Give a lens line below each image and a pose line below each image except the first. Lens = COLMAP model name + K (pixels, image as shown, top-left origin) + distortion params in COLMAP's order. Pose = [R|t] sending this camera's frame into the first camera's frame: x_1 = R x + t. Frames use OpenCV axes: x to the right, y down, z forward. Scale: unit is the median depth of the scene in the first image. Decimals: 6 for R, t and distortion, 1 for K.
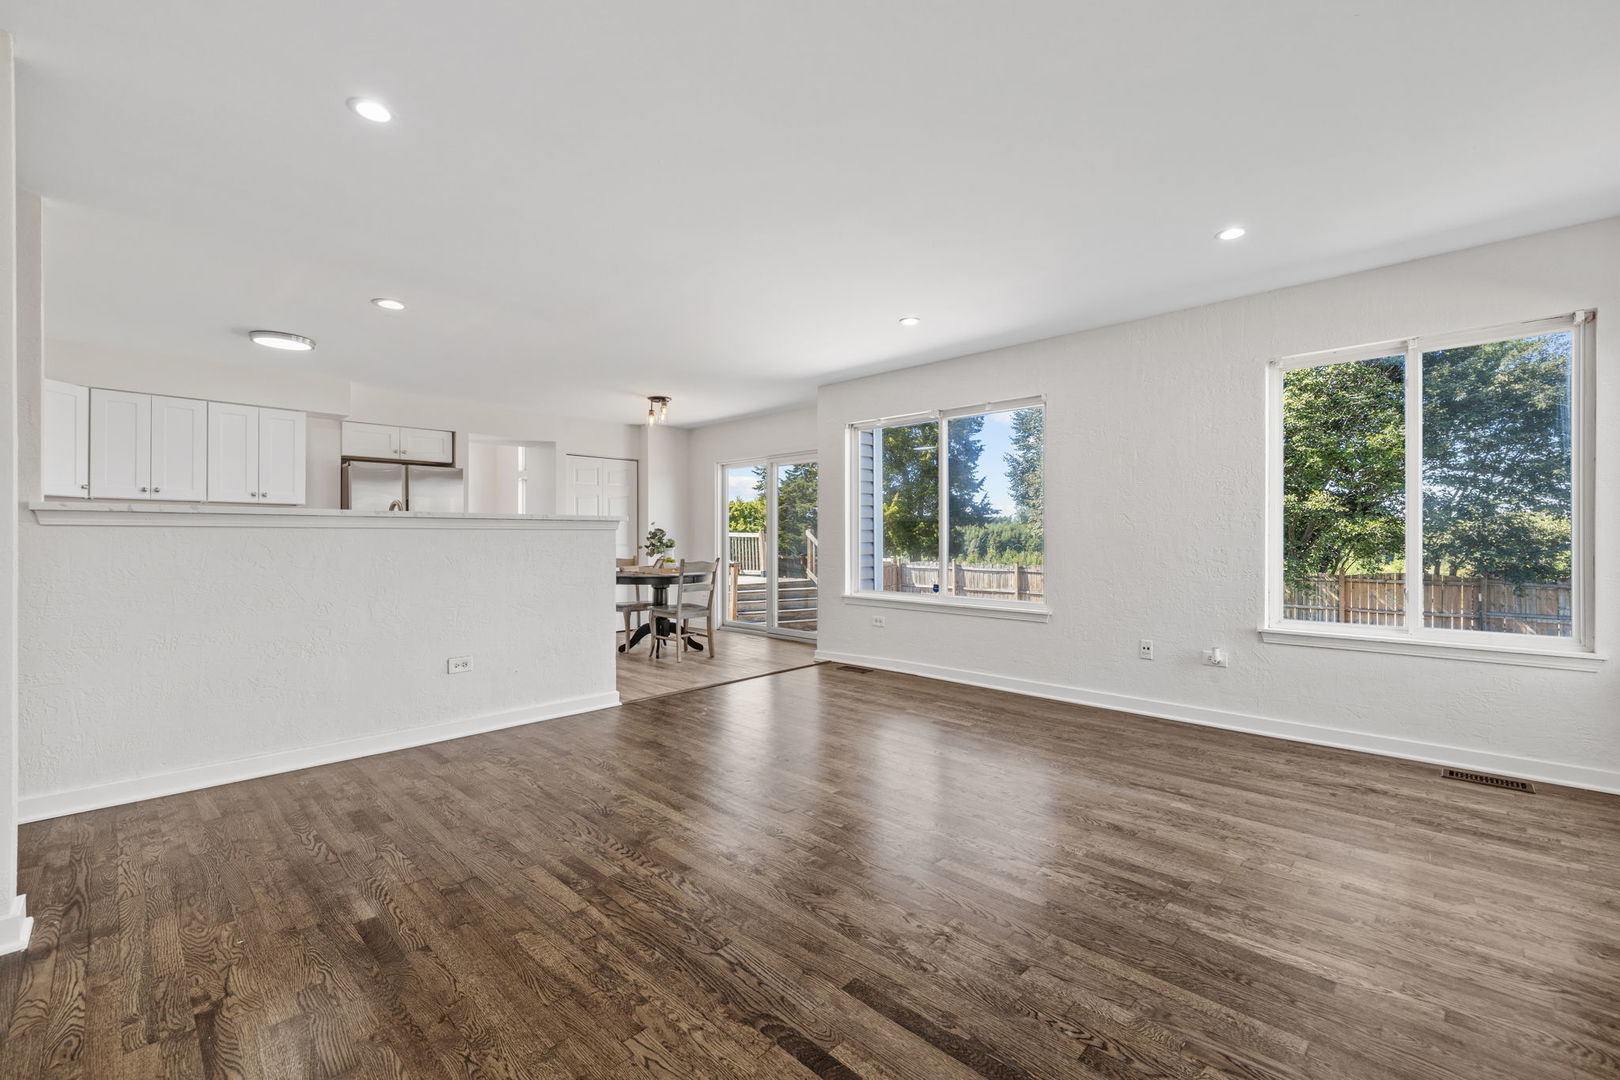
lens RADIAL K [[738.4, 0, 811.8], [0, 738.4, 534.3], [0, 0, 1]] dist [0.000298, 0.000822]
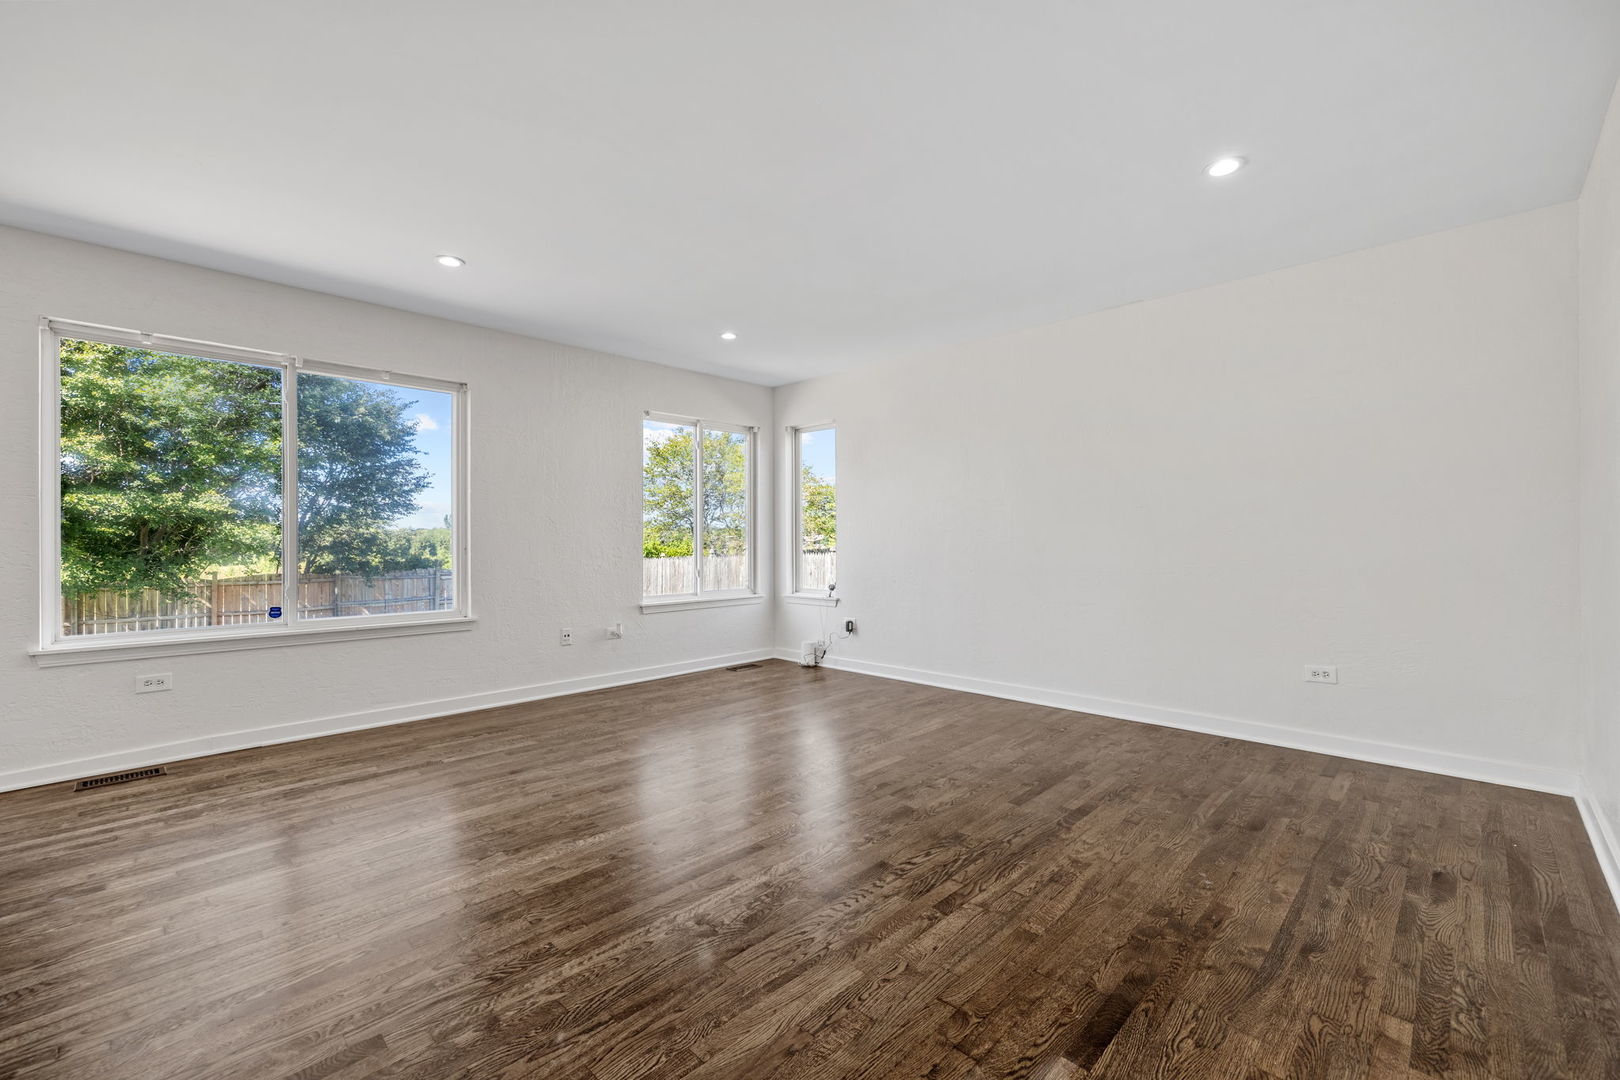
lens RADIAL K [[738.4, 0, 811.8], [0, 738.4, 541.6], [0, 0, 1]] dist [0.000298, 0.000822]
pose [[-0.075291, -0.003342, 0.997156, -0.718777], [0.000305, 0.999994, 0.003374, 0.006544], [-0.997162, 0.000559, -0.075290, 0.723683]]
